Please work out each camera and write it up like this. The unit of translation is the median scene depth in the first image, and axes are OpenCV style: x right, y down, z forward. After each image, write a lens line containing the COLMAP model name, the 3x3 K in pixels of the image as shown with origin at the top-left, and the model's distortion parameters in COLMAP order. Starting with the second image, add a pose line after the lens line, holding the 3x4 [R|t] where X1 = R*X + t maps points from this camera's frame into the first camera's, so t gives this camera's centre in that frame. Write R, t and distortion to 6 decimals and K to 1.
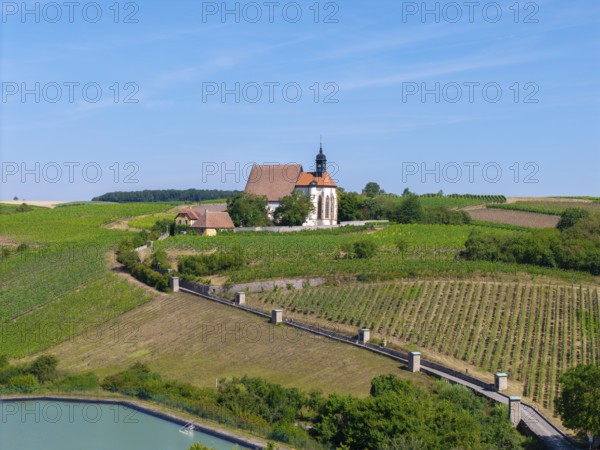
lens RADIAL K [[1200.5, 0, 300.0], [0, 1200.5, 225.0], [0, 0, 1]] dist [-0.002013, 0.064563]
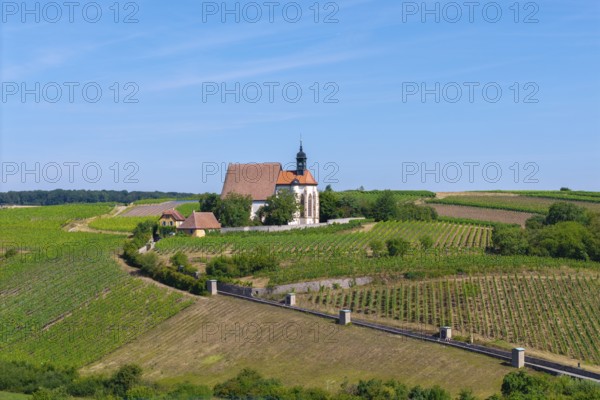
lens RADIAL K [[1200.8, 0, 300.0], [0, 1200.8, 200.0], [0, 0, 1]] dist [-0.014882, 0.044835]
pose [[0.991103, -0.018342, 0.131829, -0.119139], [0.020761, 0.999640, -0.016999, -0.002670], [-0.131470, 0.019584, 0.991127, 0.013700]]
